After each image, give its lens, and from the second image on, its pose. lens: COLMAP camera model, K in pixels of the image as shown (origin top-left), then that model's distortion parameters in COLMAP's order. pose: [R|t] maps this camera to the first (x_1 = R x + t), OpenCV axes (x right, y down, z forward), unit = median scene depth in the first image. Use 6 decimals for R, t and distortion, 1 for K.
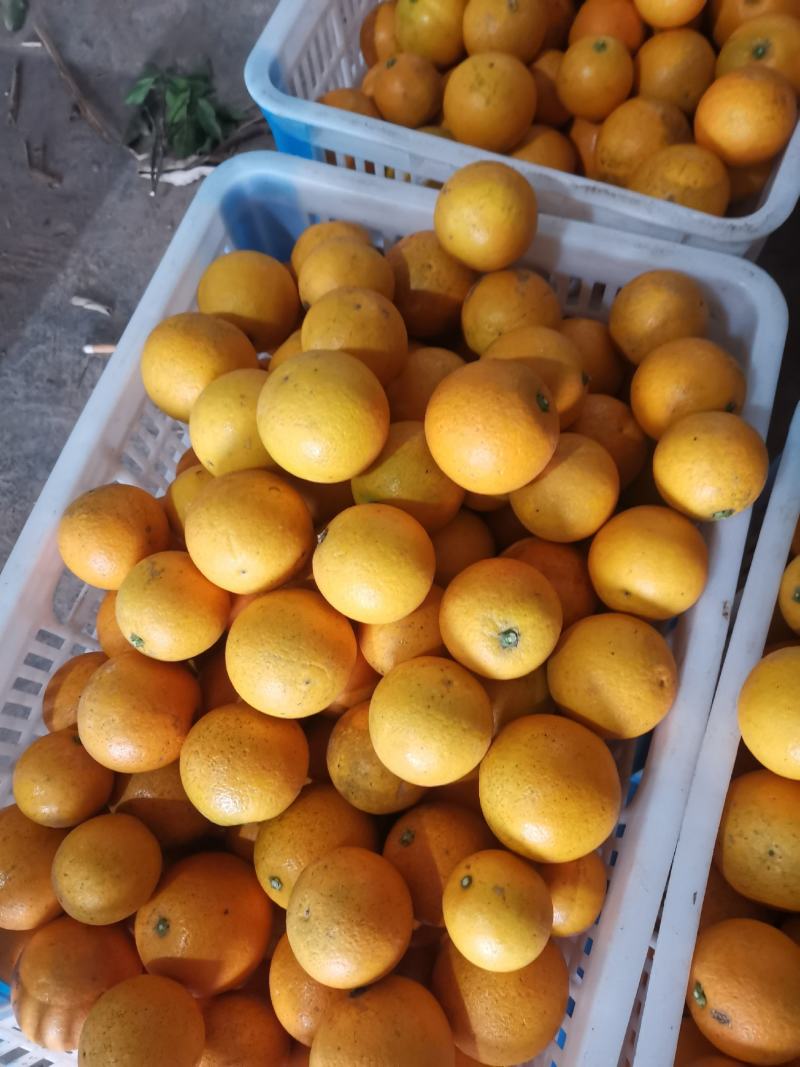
lens RADIAL K [[809.3, 0, 400.0], [0, 809.3, 533.5], [0, 0, 1]] dist [0.052575, -0.047961]
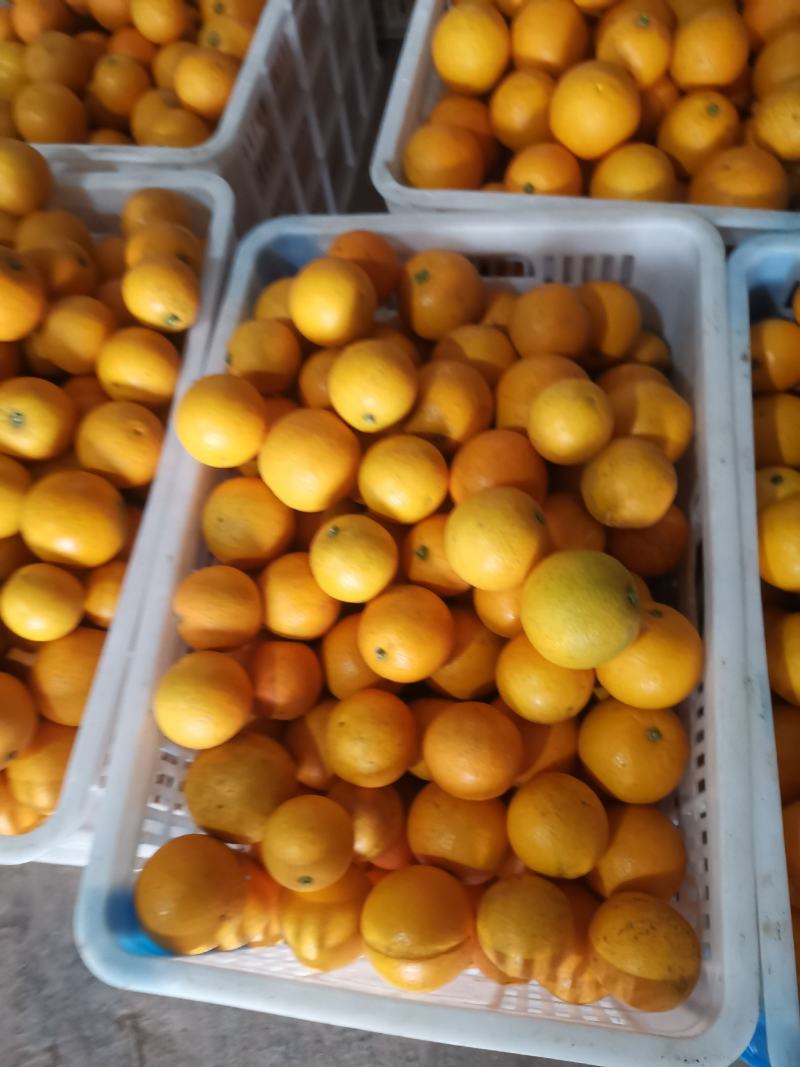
lens RADIAL K [[809.3, 0, 400.0], [0, 809.3, 533.5], [0, 0, 1]] dist [0.052575, -0.047961]
pose [[0.976100, -0.216761, 0.015606, 0.698256], [0.217115, 0.969509, -0.113639, 0.609622], [0.009503, 0.114311, 0.993400, -0.410571]]
